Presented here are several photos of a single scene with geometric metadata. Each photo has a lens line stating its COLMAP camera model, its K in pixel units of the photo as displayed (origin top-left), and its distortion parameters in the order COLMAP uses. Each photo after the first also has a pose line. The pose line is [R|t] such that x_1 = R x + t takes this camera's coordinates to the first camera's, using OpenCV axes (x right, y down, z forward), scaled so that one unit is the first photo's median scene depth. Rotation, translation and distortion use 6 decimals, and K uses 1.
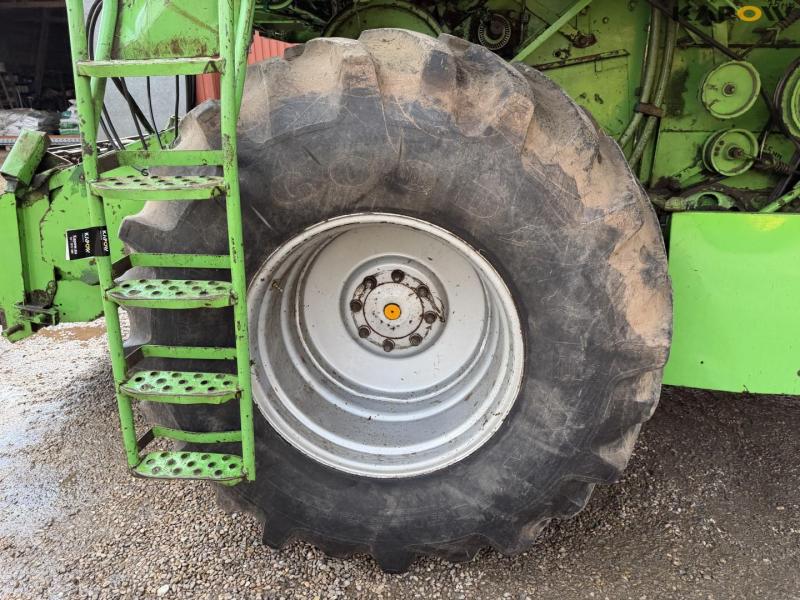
lens RADIAL K [[548.6, 0, 405.7], [0, 548.6, 296.1], [0, 0, 1]] dist [0.024934, -0.028635]
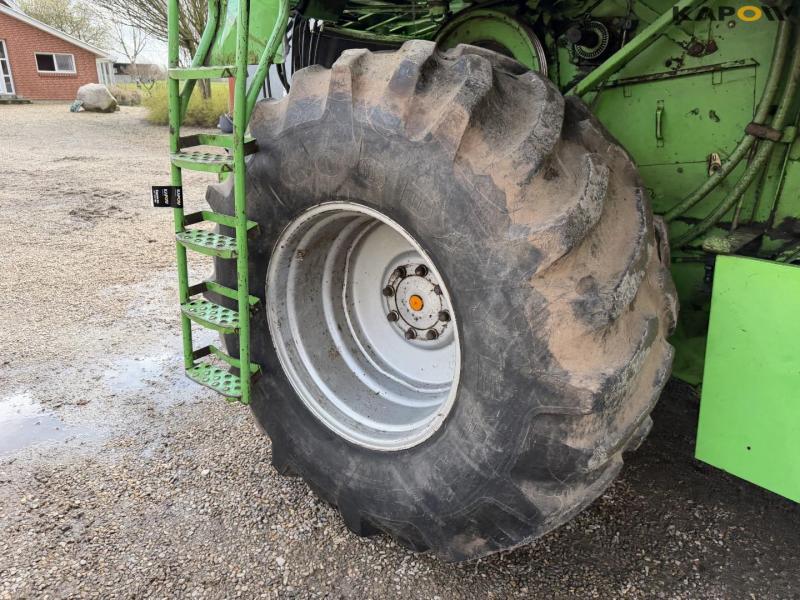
lens RADIAL K [[548.6, 0, 398.6], [0, 548.6, 296.4], [0, 0, 1]] dist [0.024934, -0.028635]
pose [[0.855625, 0.206416, -0.474657, 0.550334], [-0.210352, 0.976566, 0.045500, -0.030995], [0.472926, 0.060914, 0.878994, 0.053155]]
